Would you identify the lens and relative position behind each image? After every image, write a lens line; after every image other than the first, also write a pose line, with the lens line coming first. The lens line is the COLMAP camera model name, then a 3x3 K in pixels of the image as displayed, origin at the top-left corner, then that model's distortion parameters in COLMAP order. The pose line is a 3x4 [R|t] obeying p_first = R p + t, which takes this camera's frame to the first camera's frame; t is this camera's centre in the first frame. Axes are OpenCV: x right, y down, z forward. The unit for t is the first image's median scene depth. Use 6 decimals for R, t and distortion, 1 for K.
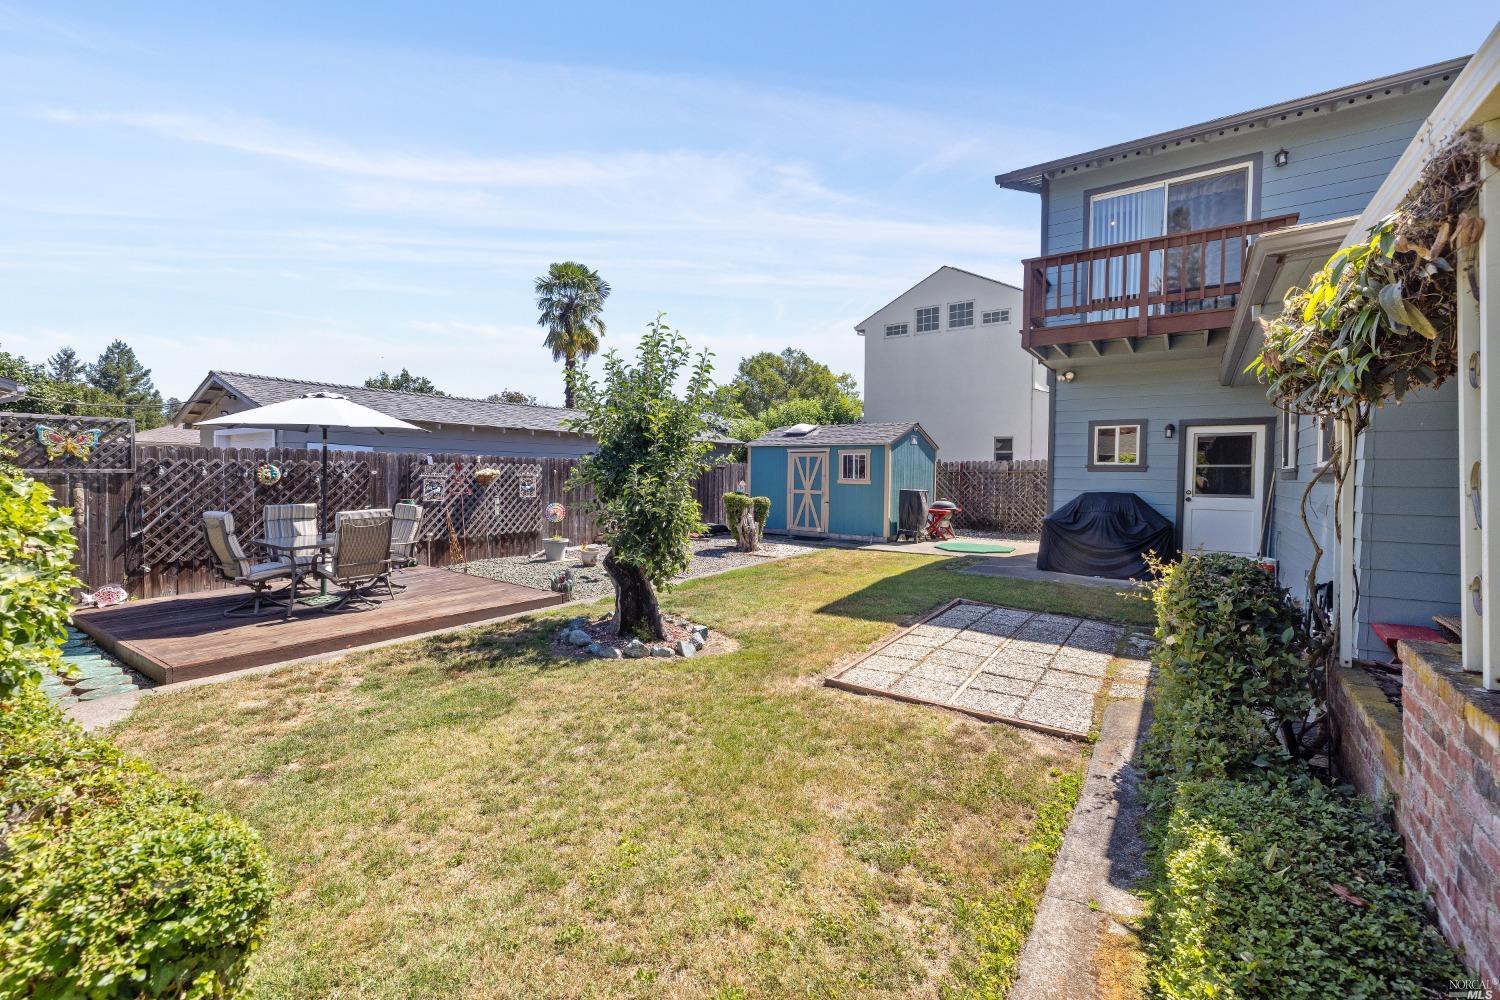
lens RADIAL K [[651.9, 0, 750.0], [0, 651.9, 500.0], [0, 0, 1]] dist [-0.000987, 0.000497]
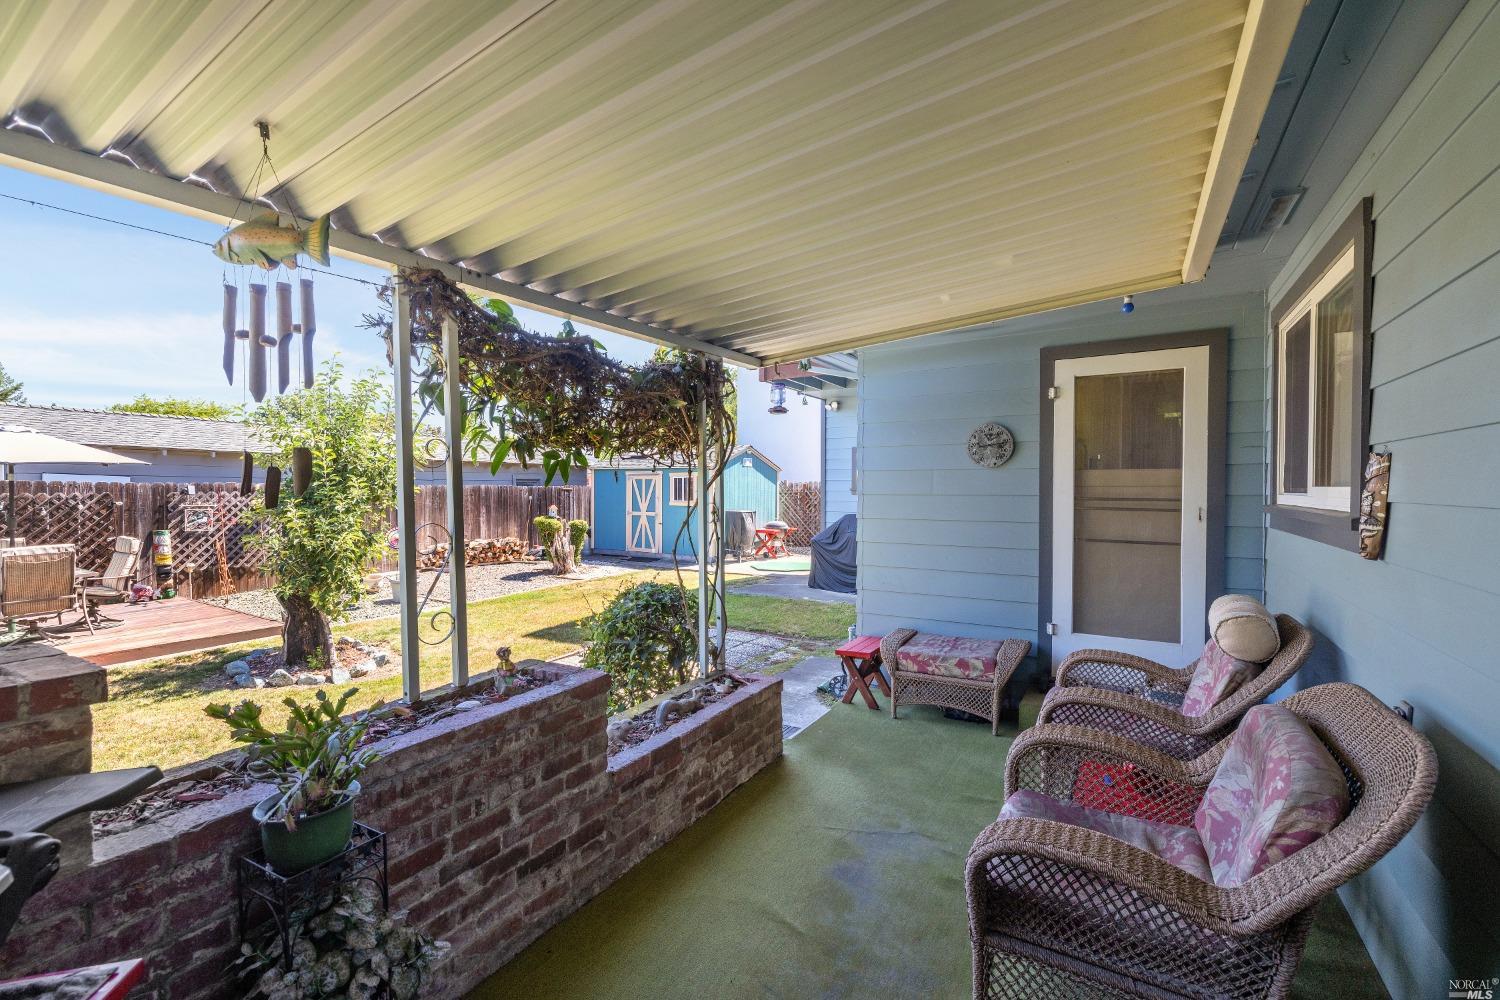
lens RADIAL K [[651.9, 0, 750.0], [0, 651.9, 500.0], [0, 0, 1]] dist [-0.000987, 0.000497]
pose [[0.996076, -0.010556, 0.087872, 0.202778], [0.012779, 0.999611, -0.024773, -0.007928], [-0.087576, 0.025798, 0.995824, -0.041798]]
